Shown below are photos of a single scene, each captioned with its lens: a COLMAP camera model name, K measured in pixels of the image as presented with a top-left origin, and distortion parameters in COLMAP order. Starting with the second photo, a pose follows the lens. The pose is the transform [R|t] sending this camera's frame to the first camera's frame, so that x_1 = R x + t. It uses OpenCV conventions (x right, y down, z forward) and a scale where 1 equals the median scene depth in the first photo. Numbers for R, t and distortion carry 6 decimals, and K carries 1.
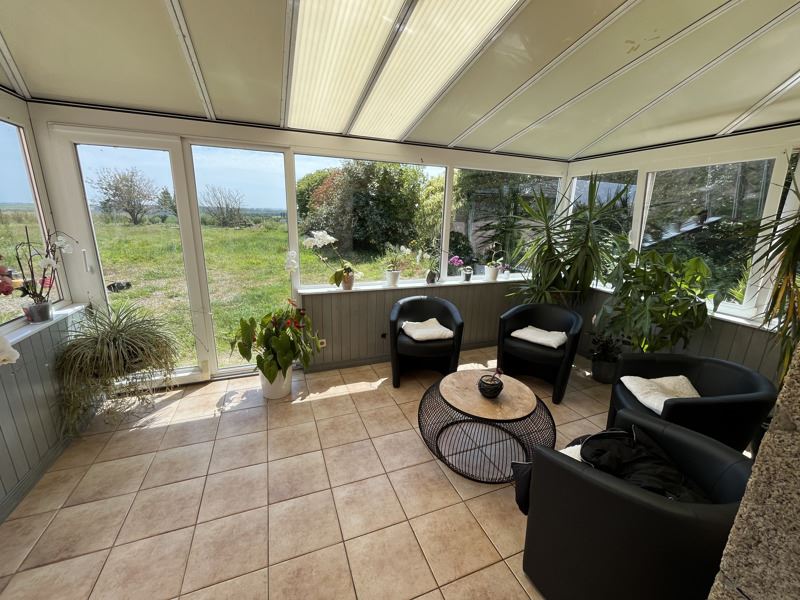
lens RADIAL K [[321.8, 0, 398.5], [0, 321.8, 296.5], [0, 0, 1]] dist [-0.001699, -0.000349]
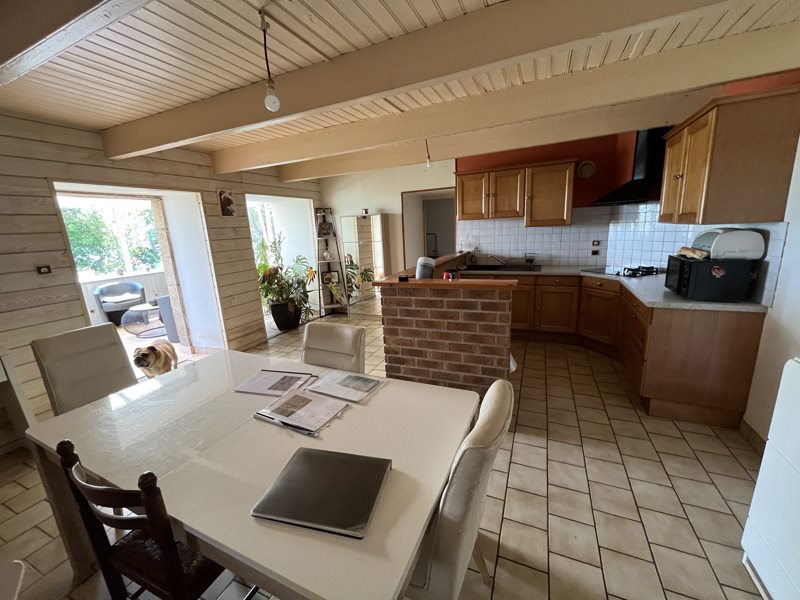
lens RADIAL K [[321.8, 0, 398.5], [0, 321.8, 296.5], [0, 0, 1]] dist [-0.001699, -0.000349]
pose [[0.711308, -0.212669, 0.669935, -0.016296], [0.241376, 0.969072, 0.051346, 0.325038], [-0.660135, 0.125183, 0.740642, -1.192515]]
